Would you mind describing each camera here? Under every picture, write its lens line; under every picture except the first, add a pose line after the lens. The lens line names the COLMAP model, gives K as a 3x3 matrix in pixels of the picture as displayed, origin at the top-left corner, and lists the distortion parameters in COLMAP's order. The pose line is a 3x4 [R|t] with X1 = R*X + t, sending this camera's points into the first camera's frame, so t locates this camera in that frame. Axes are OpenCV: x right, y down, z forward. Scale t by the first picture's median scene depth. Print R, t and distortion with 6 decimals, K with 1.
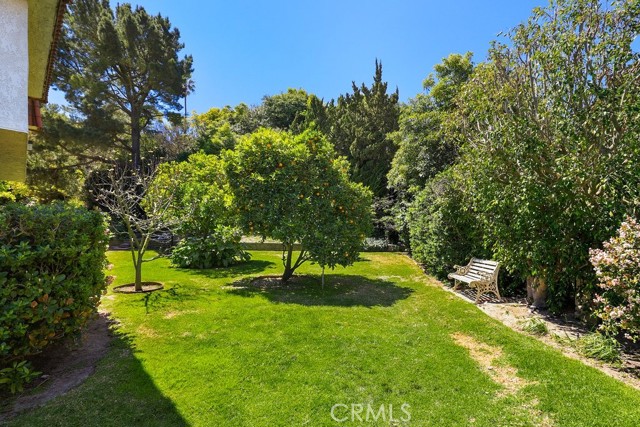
lens RADIAL K [[303.5, 0, 319.8], [0, 303.5, 228.4], [0, 0, 1]] dist [-0.001838, -0.000442]
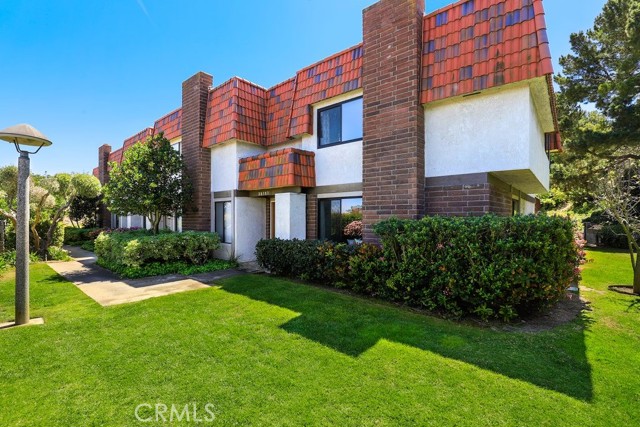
lens RADIAL K [[295.2, 0, 321.5], [0, 295.2, 215.2], [0, 0, 1]] dist [0.000714, 0.000653]
pose [[0.077046, -0.020325, -0.996820, 0.131852], [-0.019484, 0.999571, -0.021887, -0.004786], [0.996837, 0.021108, 0.076617, -0.048018]]
